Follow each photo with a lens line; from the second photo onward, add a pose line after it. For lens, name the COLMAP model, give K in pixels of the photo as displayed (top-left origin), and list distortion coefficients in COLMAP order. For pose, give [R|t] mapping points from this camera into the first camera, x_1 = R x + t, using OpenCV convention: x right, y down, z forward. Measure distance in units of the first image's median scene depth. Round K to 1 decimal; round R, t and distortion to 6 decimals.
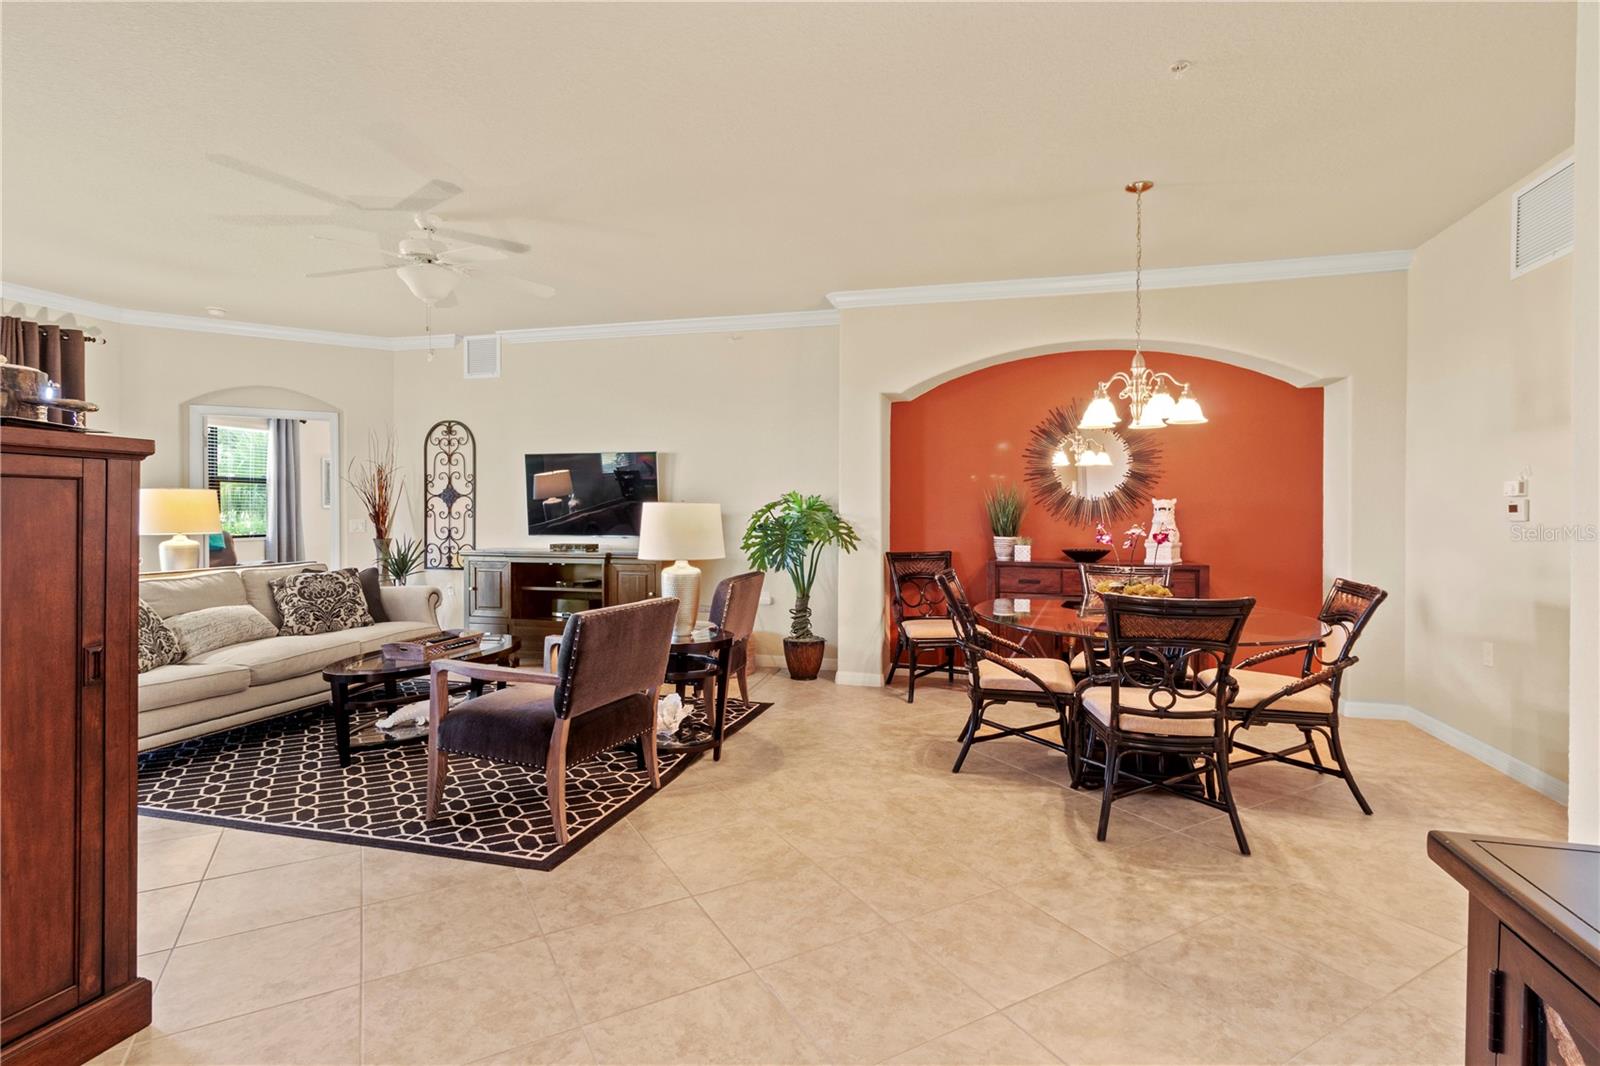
lens RADIAL K [[758.3, 0, 807.3], [0, 758.3, 513.9], [0, 0, 1]] dist [0.004687, -0.001231]
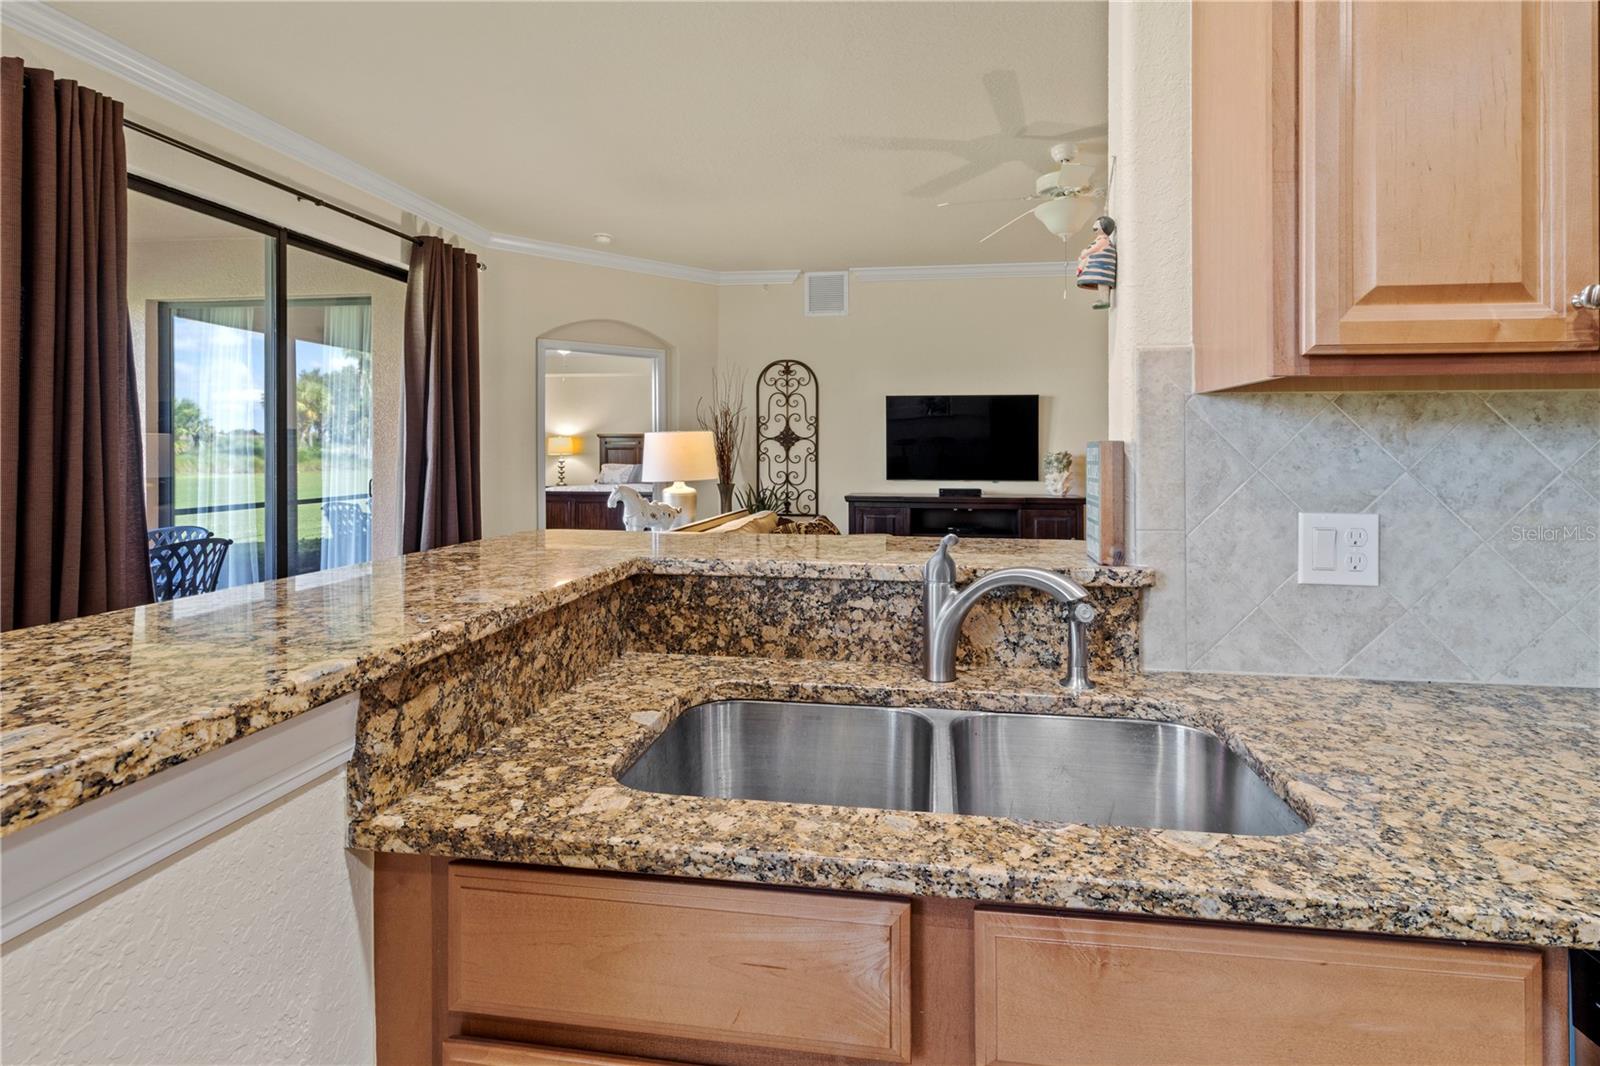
lens RADIAL K [[758.3, 0, 822.0], [0, 758.3, 454.0], [0, 0, 1]] dist [0.004687, -0.001231]
pose [[0.993639, -0.000351, 0.112611, -0.655900], [0.000735, 0.999994, -0.003366, -0.001815], [-0.112609, 0.003427, 0.993633, 0.059199]]
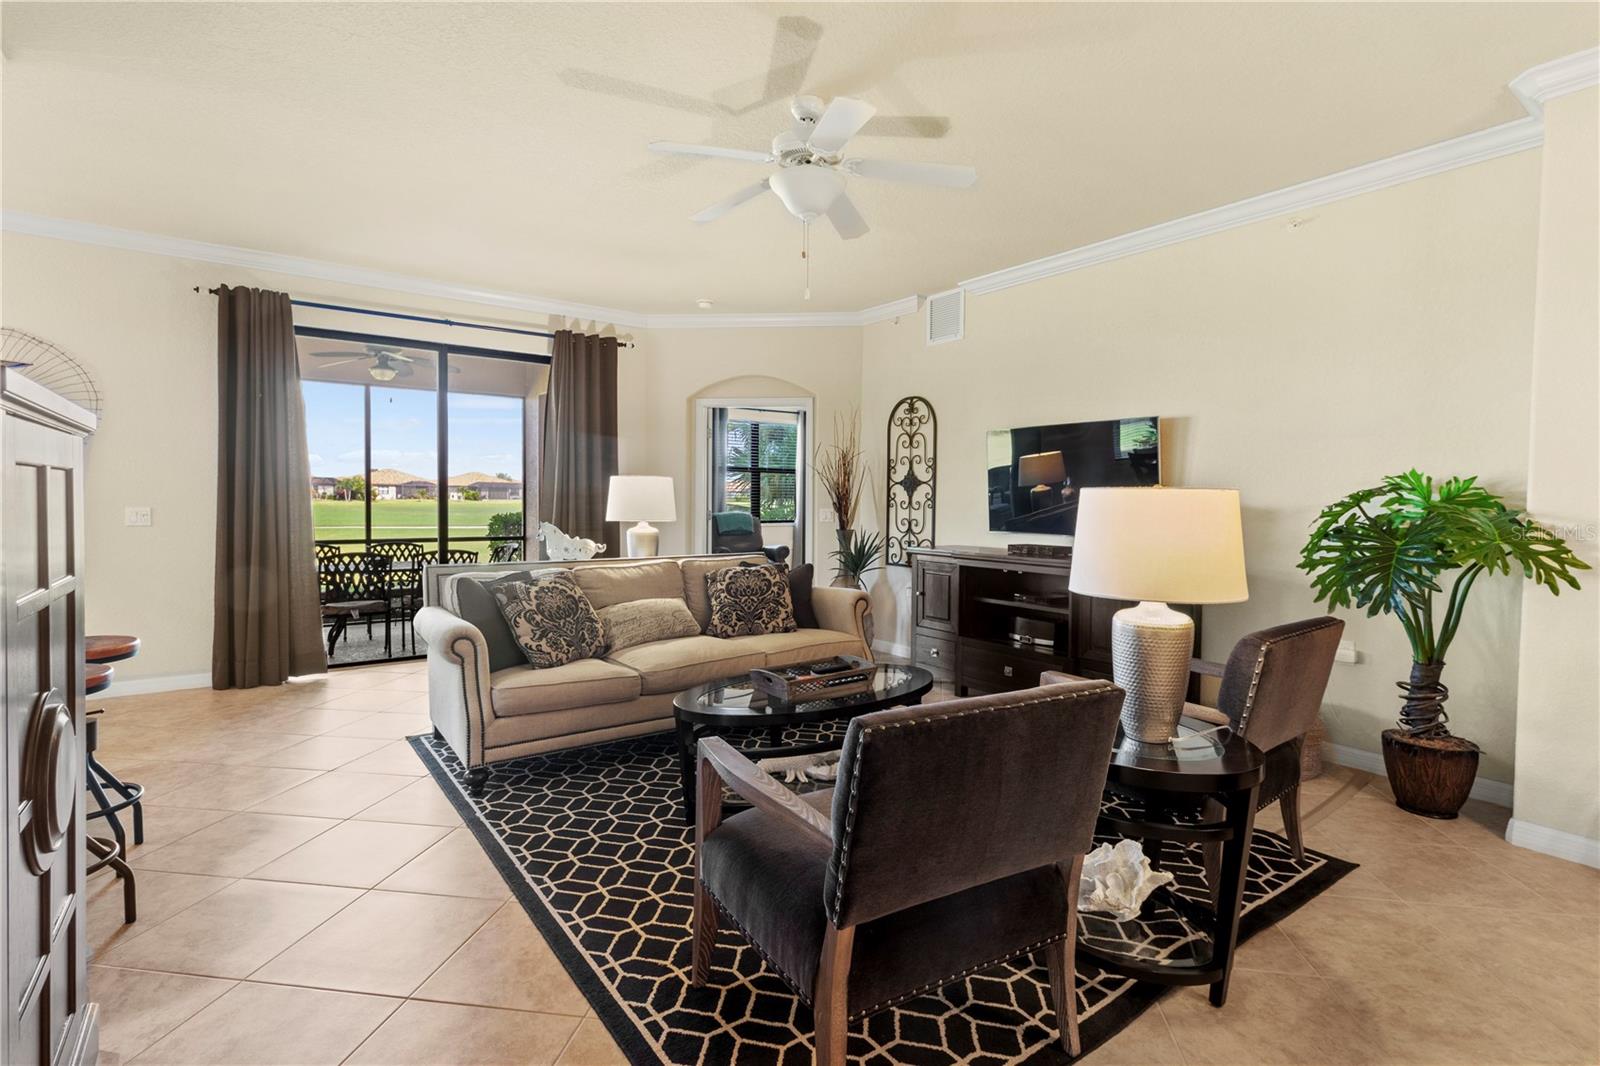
lens RADIAL K [[758.3, 0, 821.3], [0, 758.3, 521.1], [0, 0, 1]] dist [0.004687, -0.001231]
pose [[0.788108, 0.025260, -0.615019, -0.016855], [-0.011570, 0.999589, 0.026229, -0.002211], [0.615429, -0.013556, 0.788076, 0.303389]]
